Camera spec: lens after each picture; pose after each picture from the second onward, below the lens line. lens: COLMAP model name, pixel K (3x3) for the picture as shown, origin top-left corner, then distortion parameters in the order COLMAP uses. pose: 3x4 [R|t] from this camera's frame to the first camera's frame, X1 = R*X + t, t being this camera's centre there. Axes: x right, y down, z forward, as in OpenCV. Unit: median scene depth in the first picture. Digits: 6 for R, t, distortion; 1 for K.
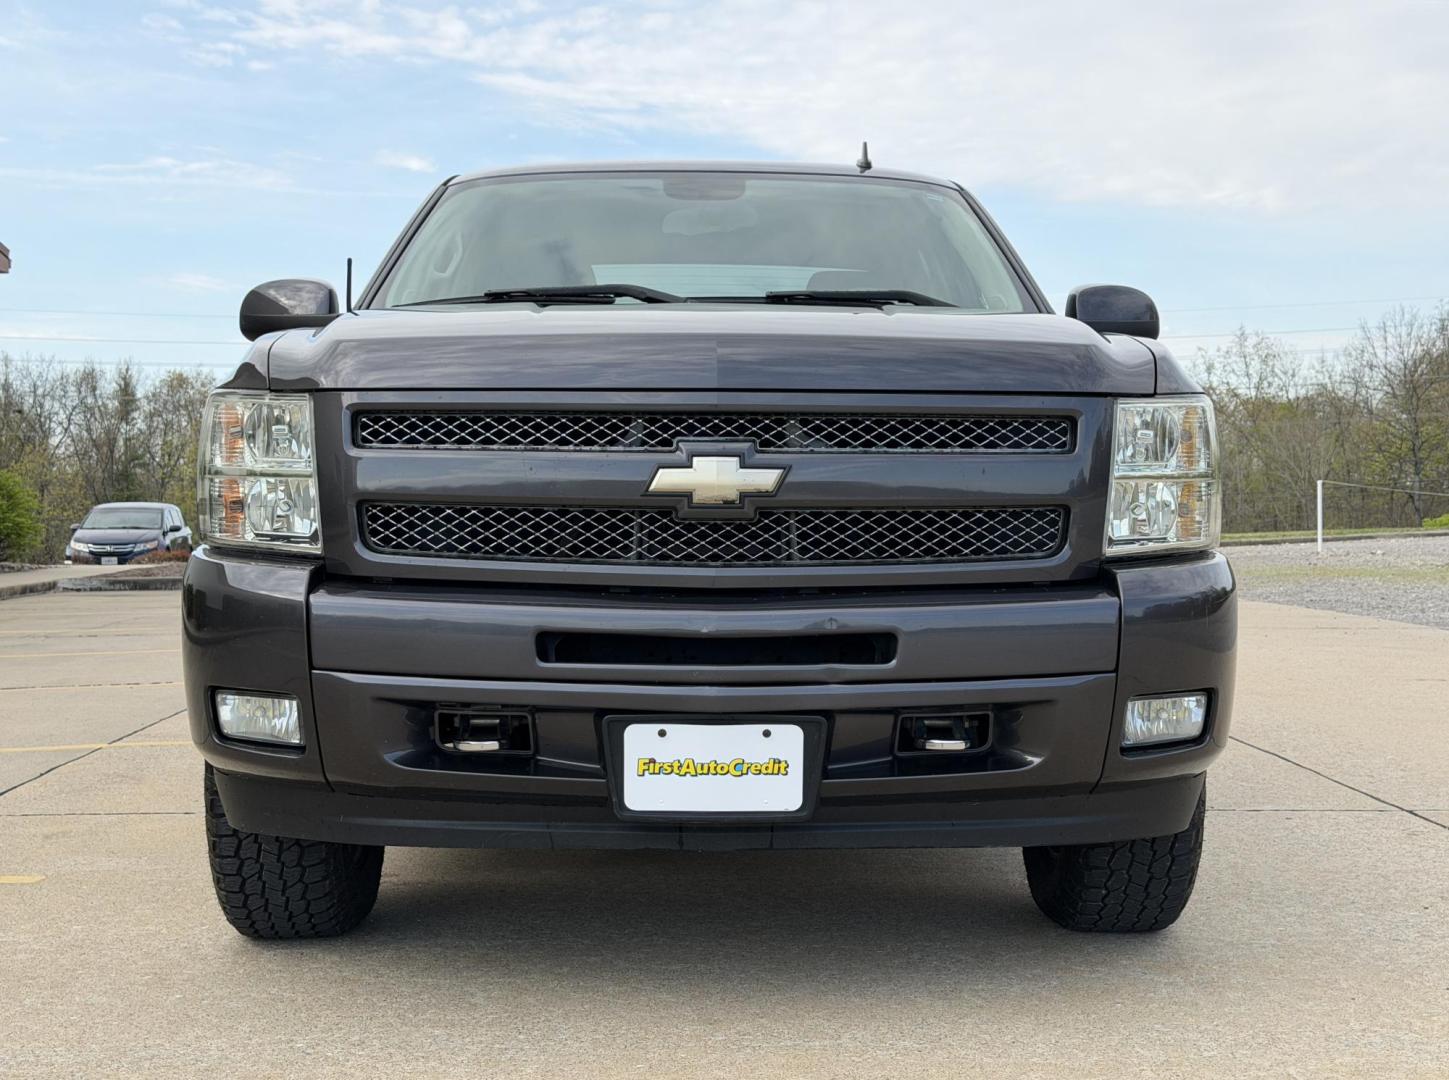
lens RADIAL K [[2050.6, 0, 724.5], [0, 2050.6, 540.0], [0, 0, 1]] dist [0.168842, -0.277725]
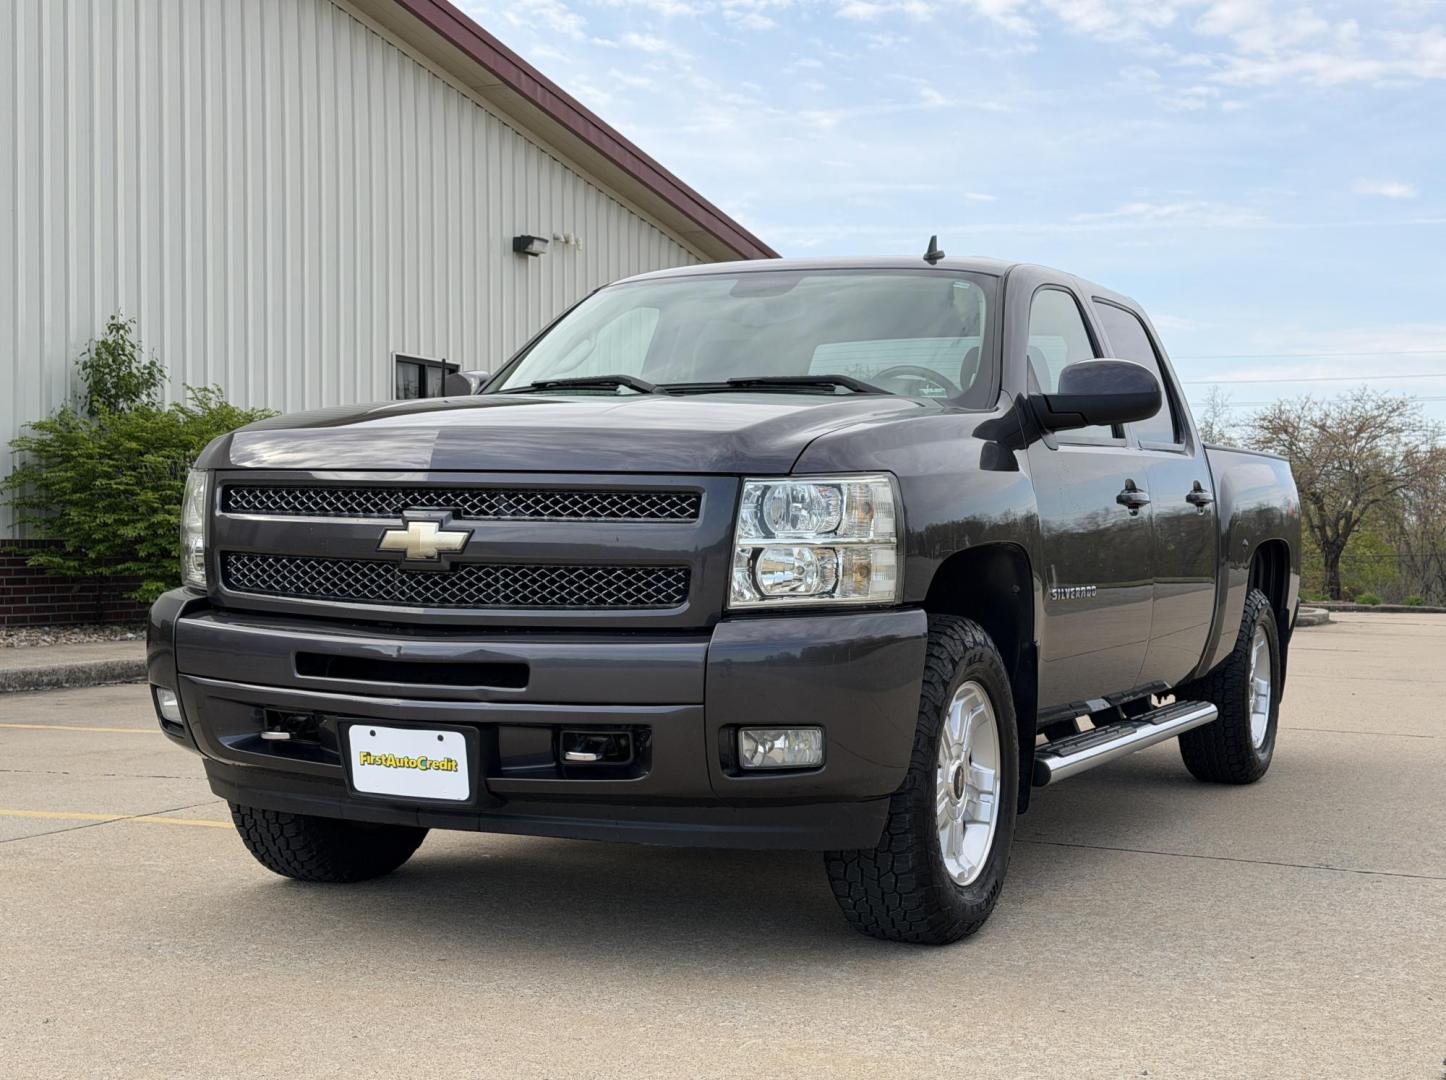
lens RADIAL K [[2046.3, 0, 723.0], [0, 2046.3, 540.0], [0, 0, 1]] dist [0.168842, -0.277725]
pose [[0.892021, 0.016763, -0.451683, 0.719779], [-0.024760, 0.999624, -0.011800, -0.017863], [0.451315, 0.021709, 0.892100, -0.066275]]
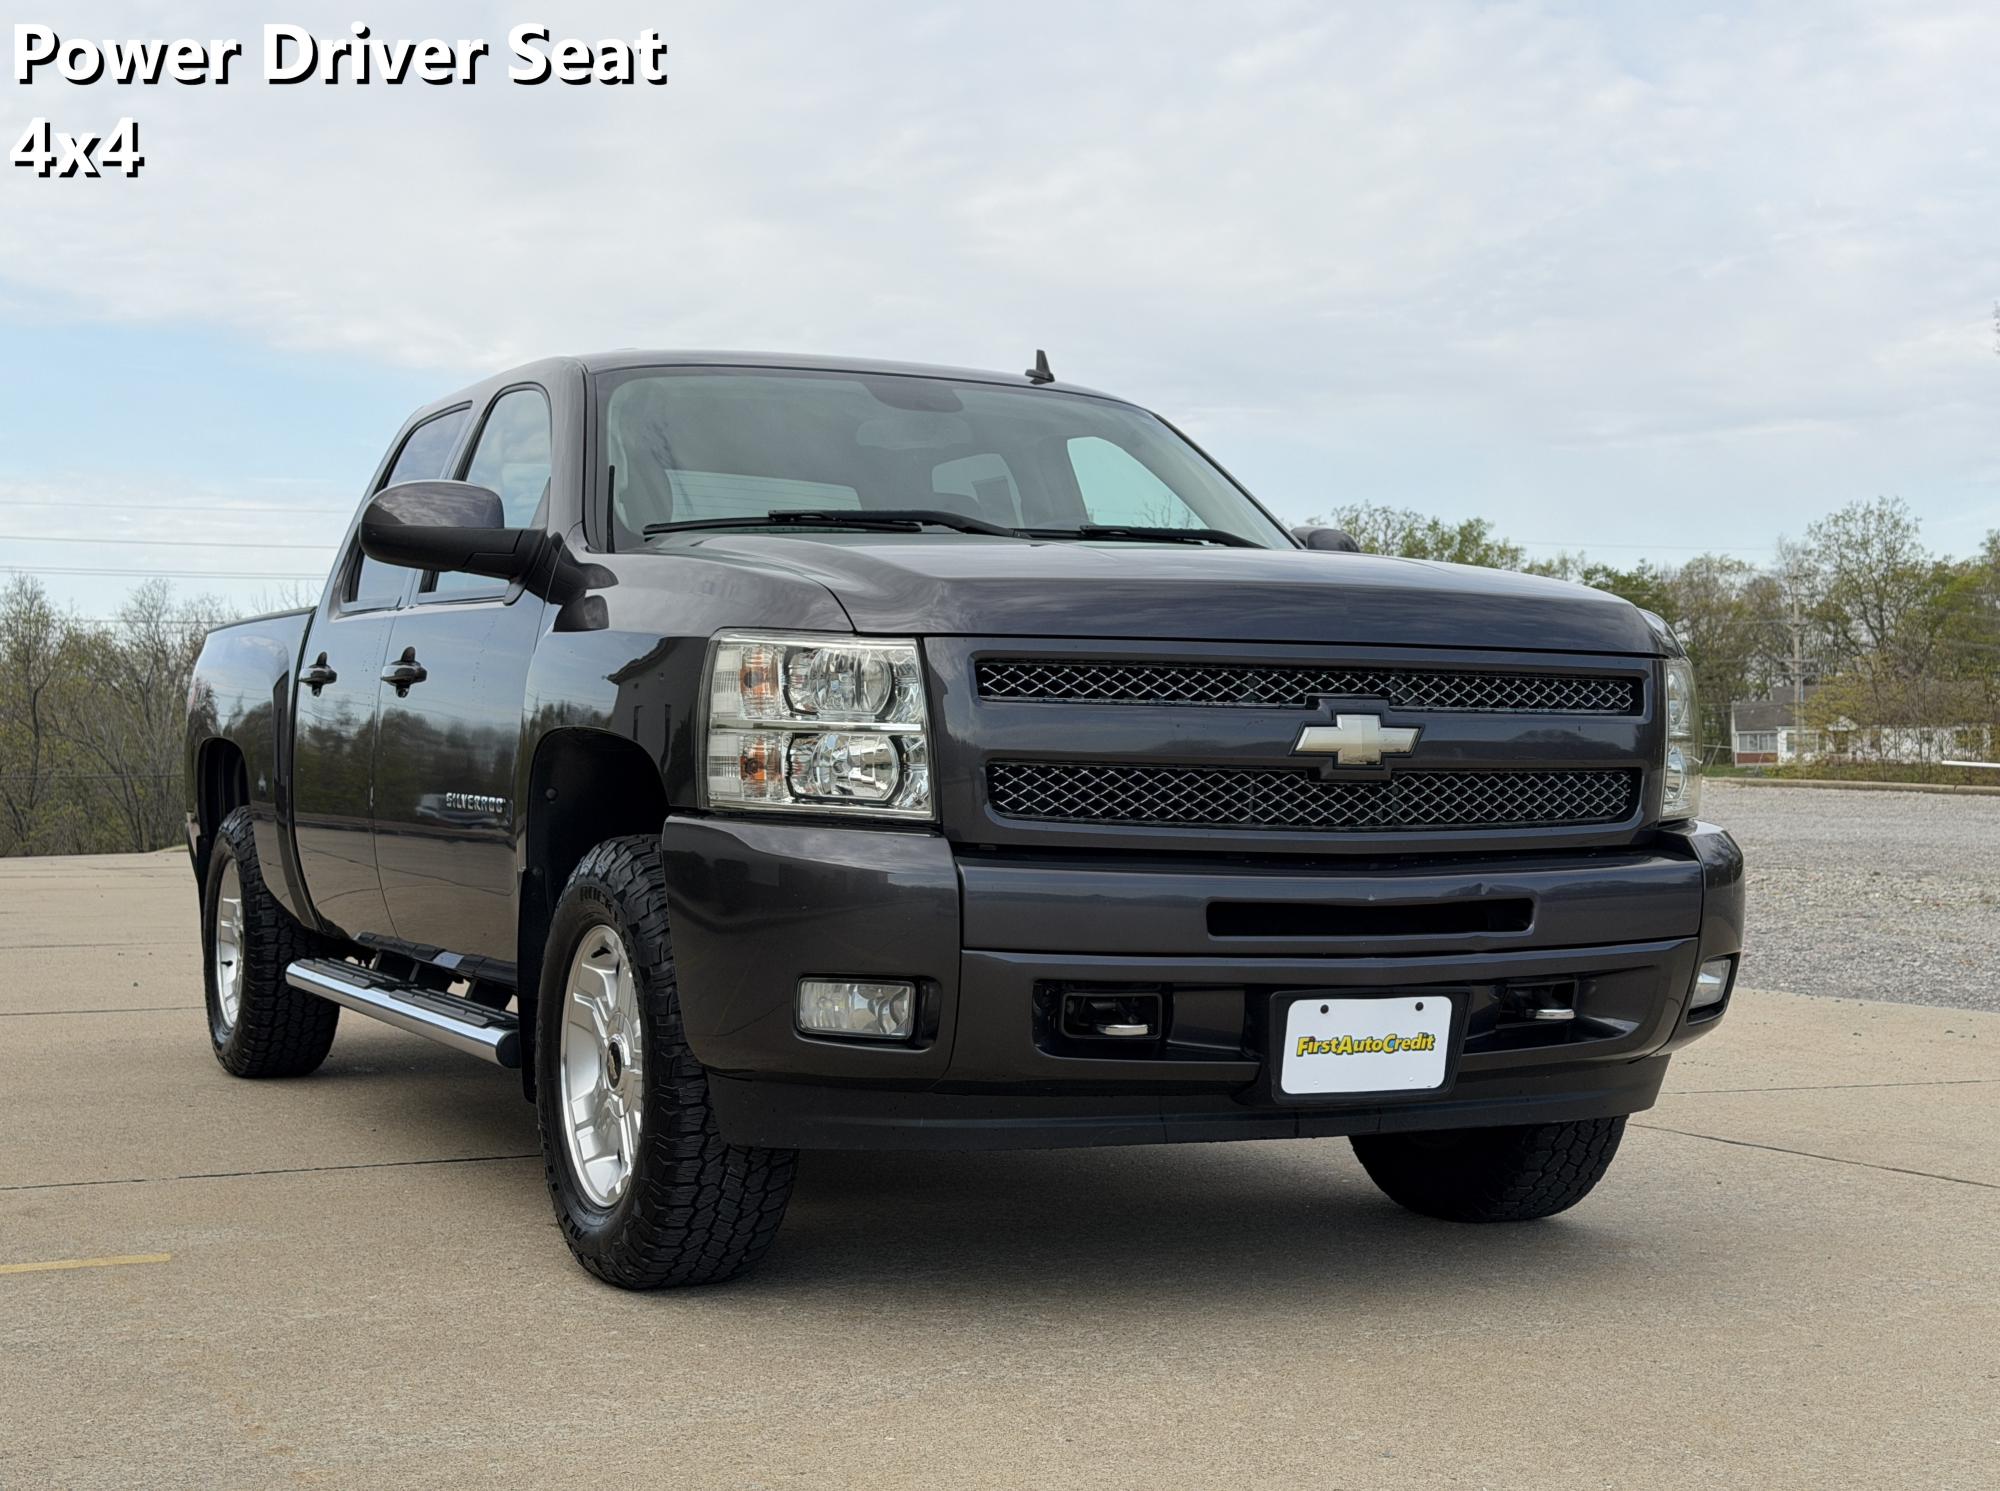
lens RADIAL K [[2830.3, 0, 1000.0], [0, 2830.3, 745.5], [0, 0, 1]] dist [0.168842, -0.277725]
pose [[0.914308, 0.006685, 0.404964, -0.656628], [0.004264, 0.999649, -0.026130, 0.006704], [-0.404996, 0.025618, 0.913959, -0.120678]]
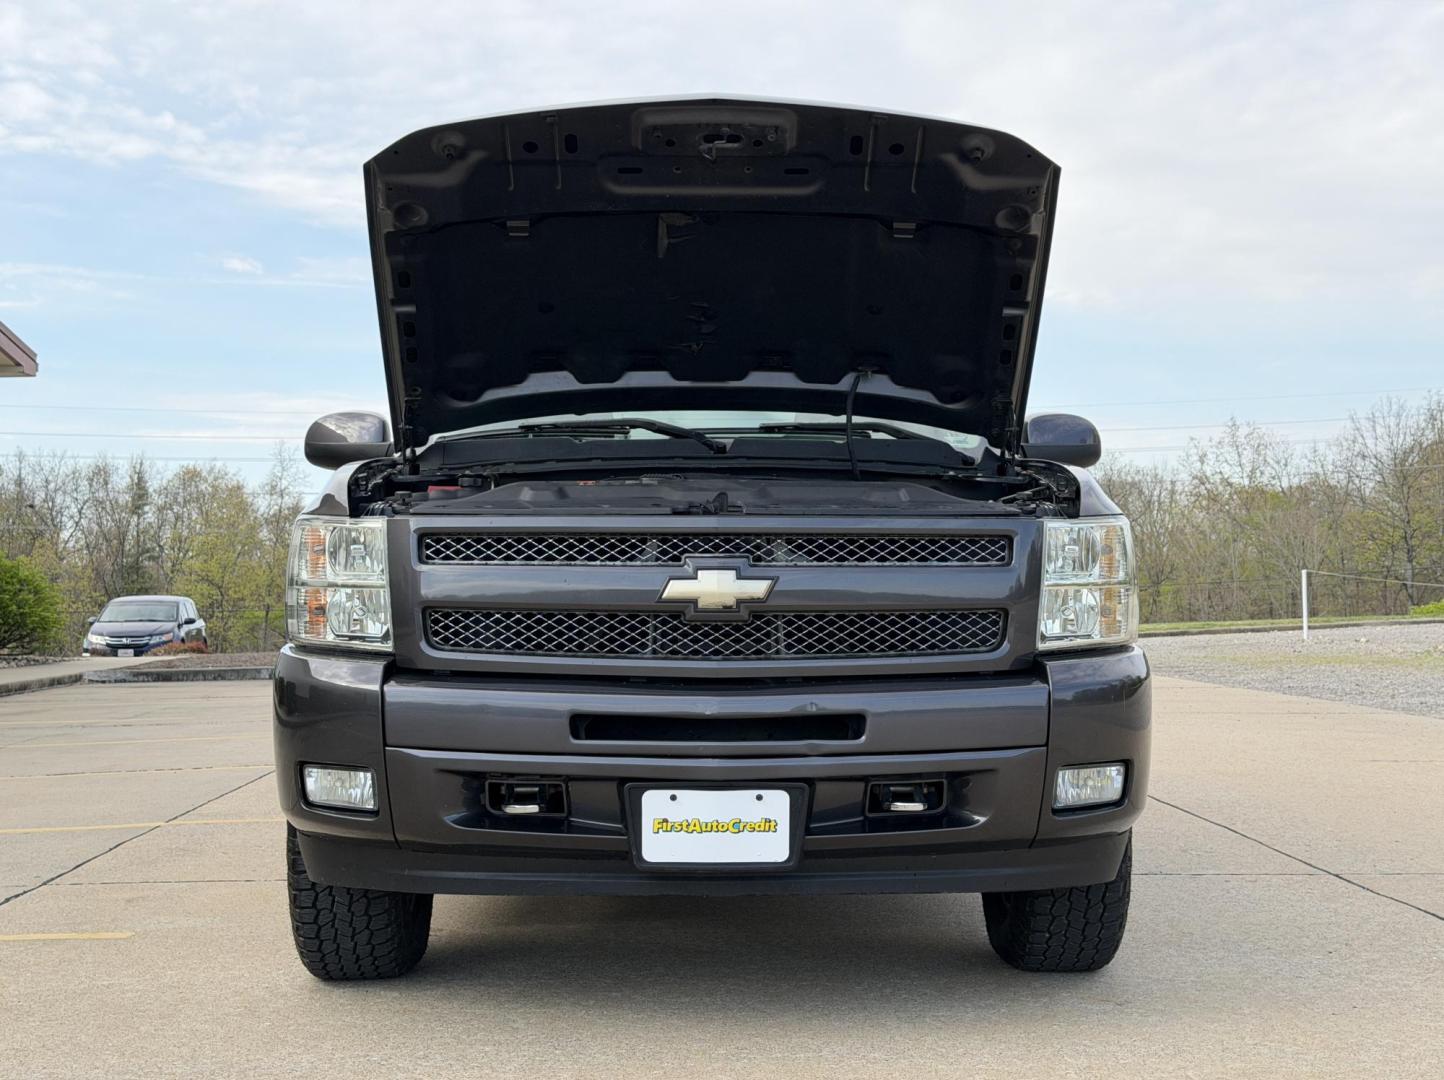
lens RADIAL K [[2043.5, 0, 722.0], [0, 2043.5, 540.0], [0, 0, 1]] dist [0.168842, -0.277725]
pose [[0.999989, -0.004314, -0.002013, 0.001439], [0.004224, 0.999069, -0.042923, -0.005959], [0.002196, 0.042914, 0.999076, -0.208492]]
